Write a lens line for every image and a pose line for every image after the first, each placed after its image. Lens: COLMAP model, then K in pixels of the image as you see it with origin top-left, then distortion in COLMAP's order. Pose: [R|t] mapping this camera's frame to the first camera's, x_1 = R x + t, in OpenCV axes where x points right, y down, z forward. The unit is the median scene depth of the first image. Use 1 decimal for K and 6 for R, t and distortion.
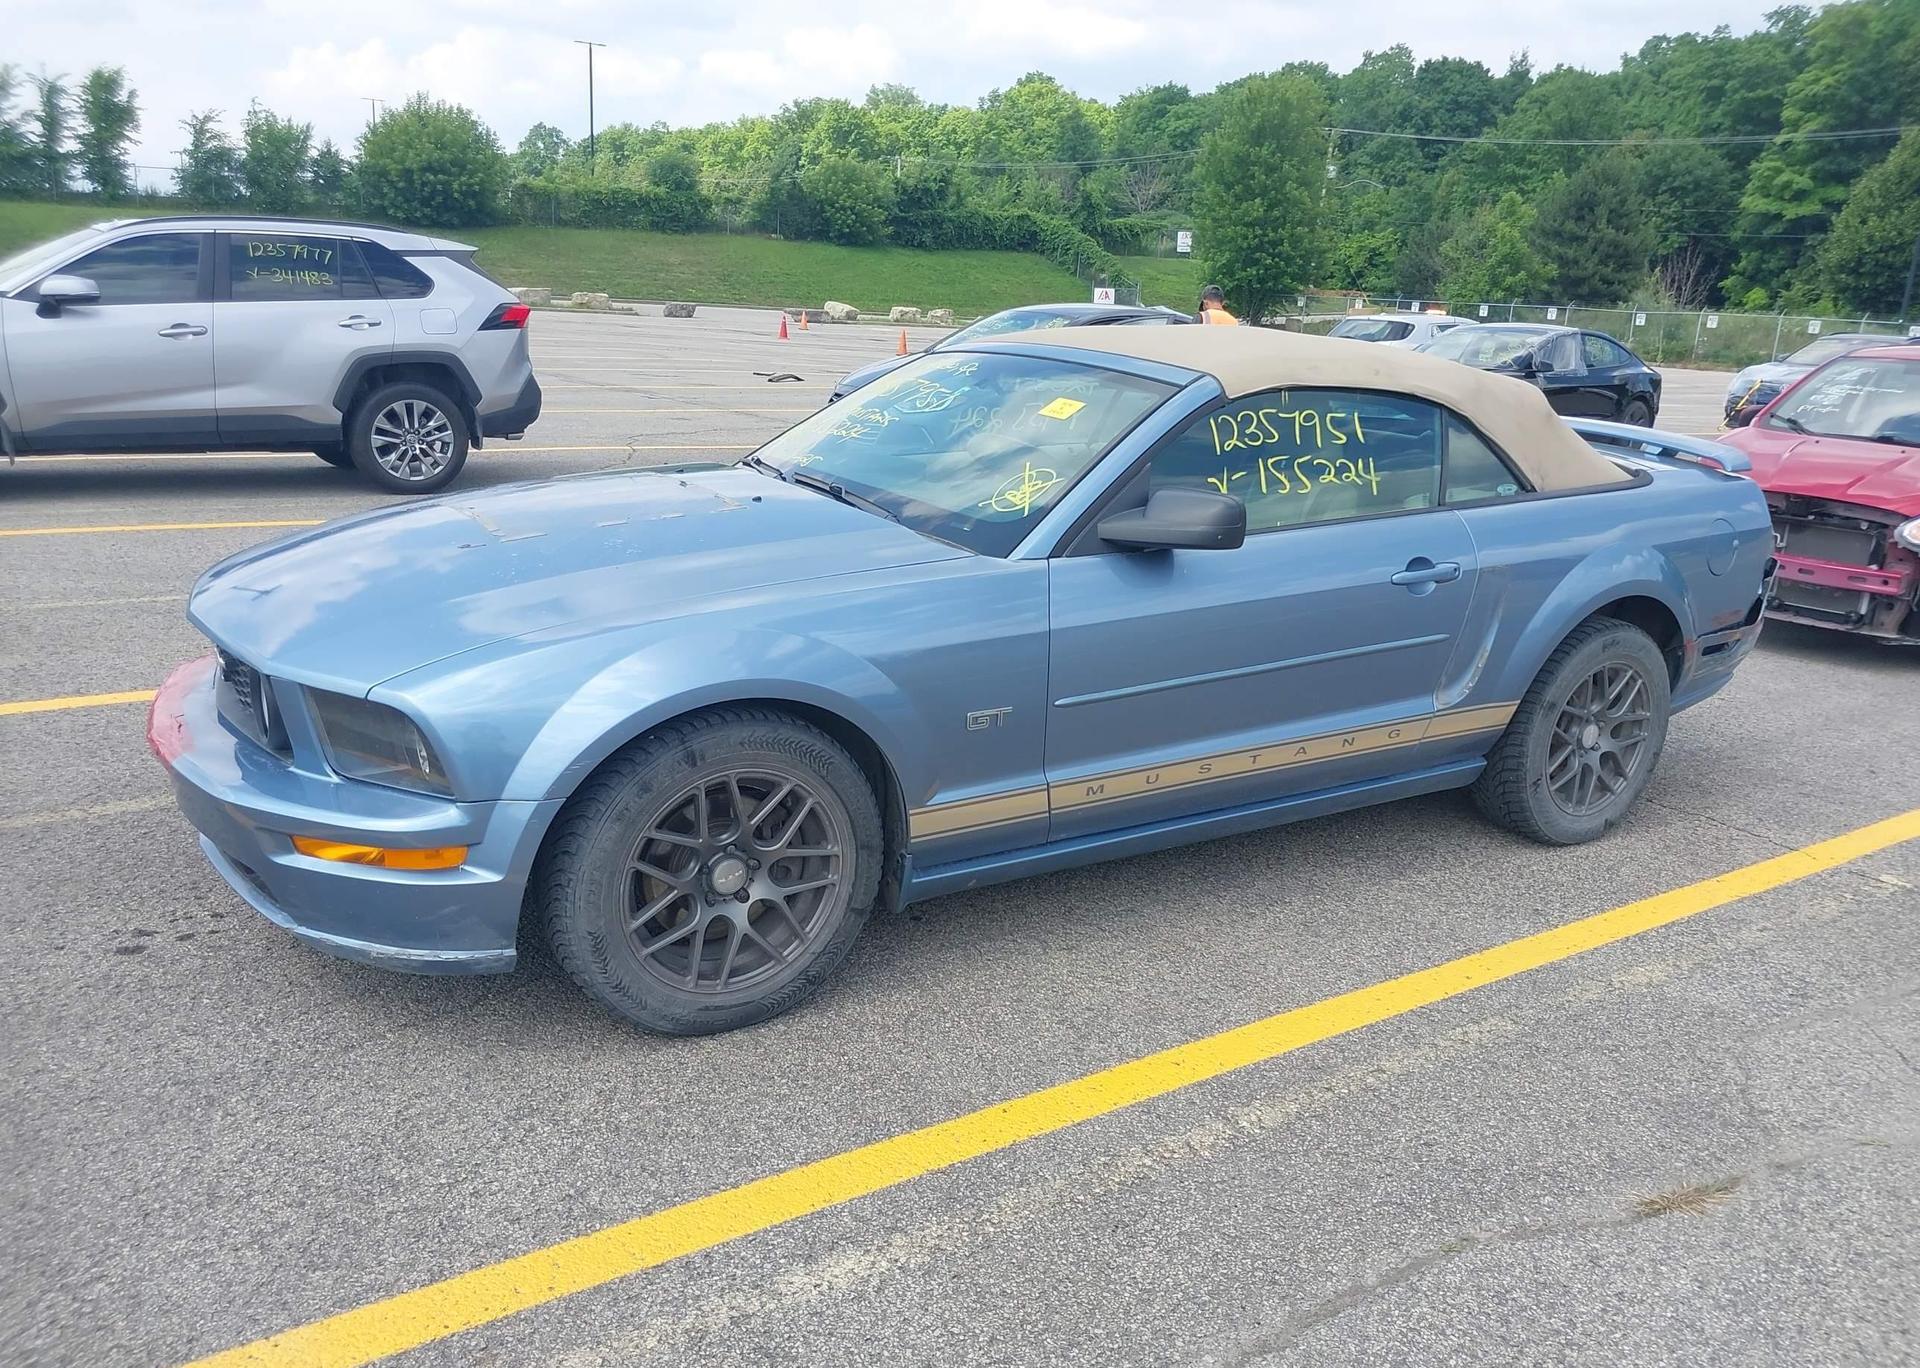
lens RADIAL K [[1487.2, 0, 966.0], [0, 1487.2, 677.4], [0, 0, 1]] dist [0.005840, -0.003502]
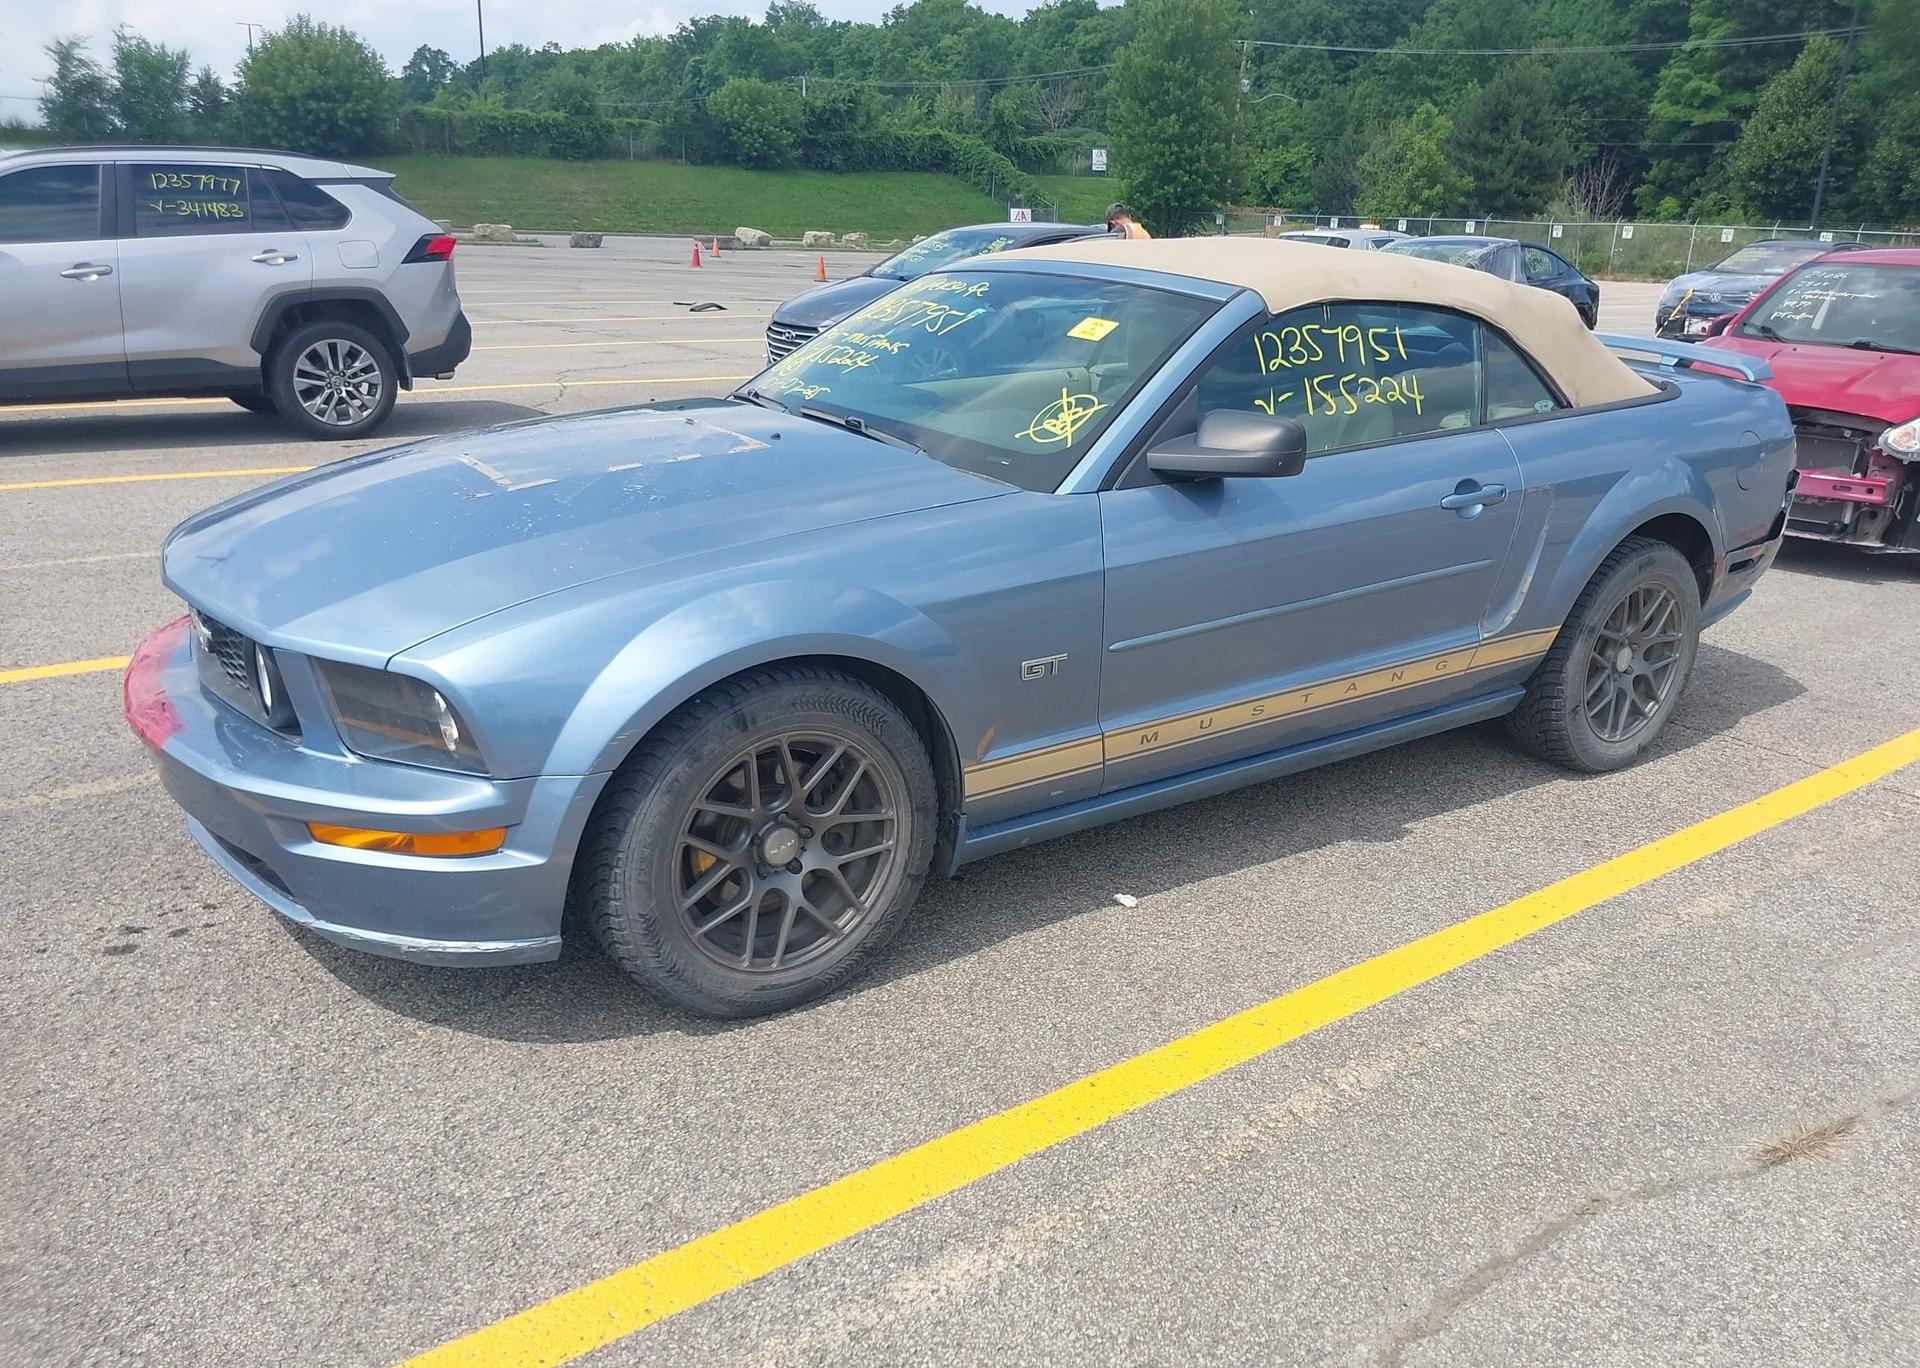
lens RADIAL K [[1498.7, 0, 960.0], [0, 1498.7, 684.0], [0, 0, 1]] dist [-0.001179, -0.000237]
pose [[0.998358, -0.033680, 0.046335, -0.081030], [0.031346, 0.998247, 0.050195, -0.009821], [-0.047945, -0.048661, 0.997664, 0.063078]]
